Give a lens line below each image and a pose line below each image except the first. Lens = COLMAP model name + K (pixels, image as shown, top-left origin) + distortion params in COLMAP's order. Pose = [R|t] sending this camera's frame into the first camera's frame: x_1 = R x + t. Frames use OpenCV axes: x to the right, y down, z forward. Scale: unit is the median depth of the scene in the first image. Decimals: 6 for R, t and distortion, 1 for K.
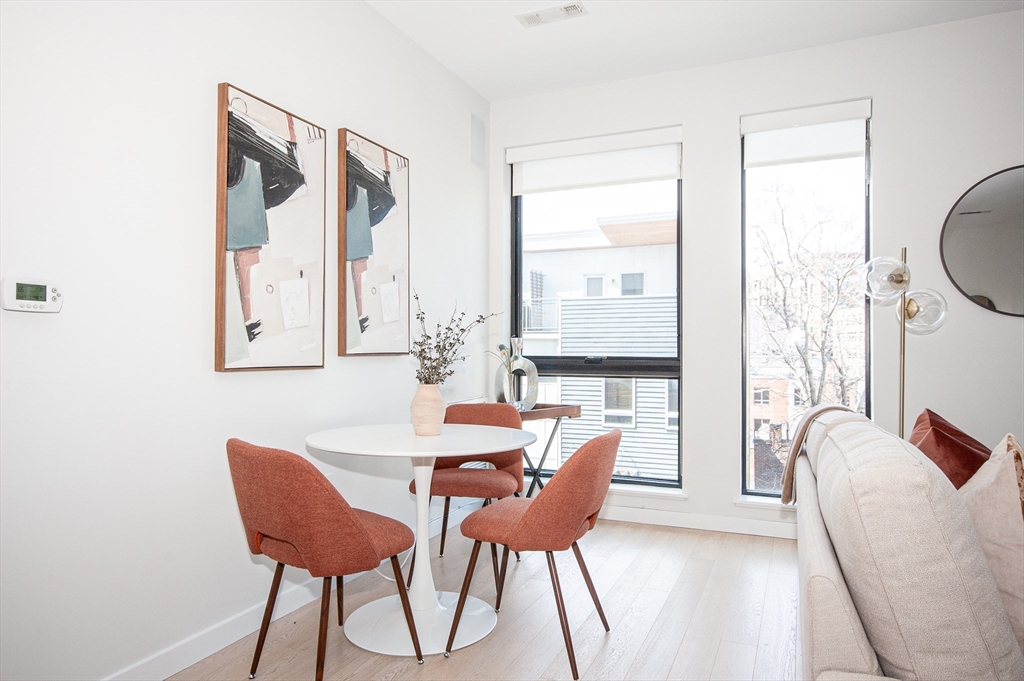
lens RADIAL K [[649.4, 0, 514.8], [0, 649.4, 342.4], [0, 0, 1]] dist [0.004331, 0.019437]
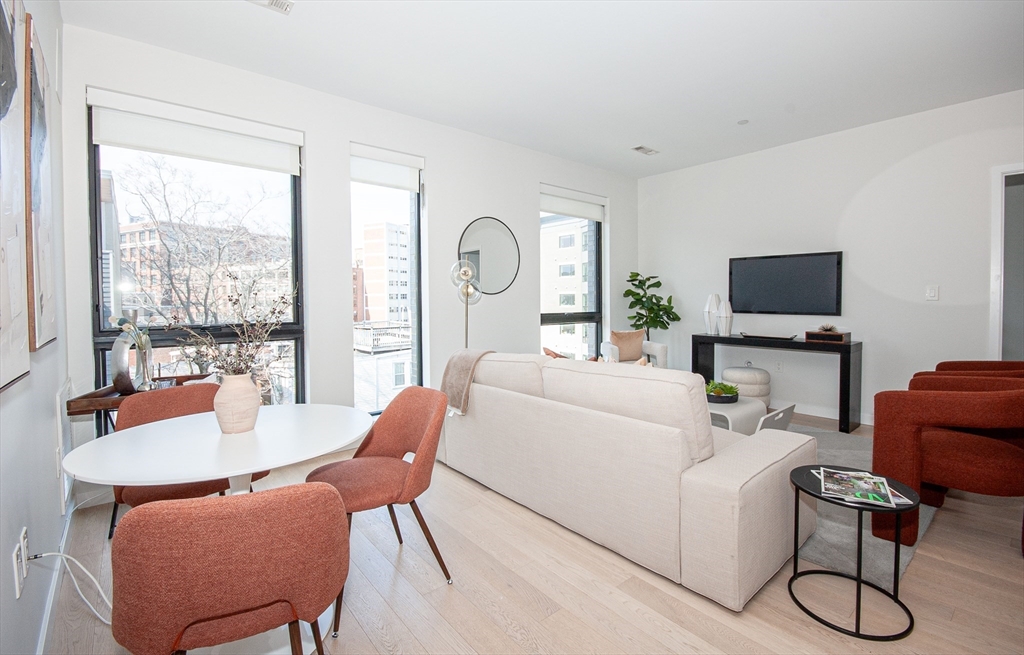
lens RADIAL K [[458.0, 0, 524.2], [0, 458.0, 310.9], [0, 0, 1]] dist [-0.006680, -0.002023]
pose [[0.431544, -0.030019, 0.901592, -0.461168], [-0.003032, 0.999392, 0.034726, -0.040916], [-0.902087, -0.017720, 0.431191, 0.333555]]
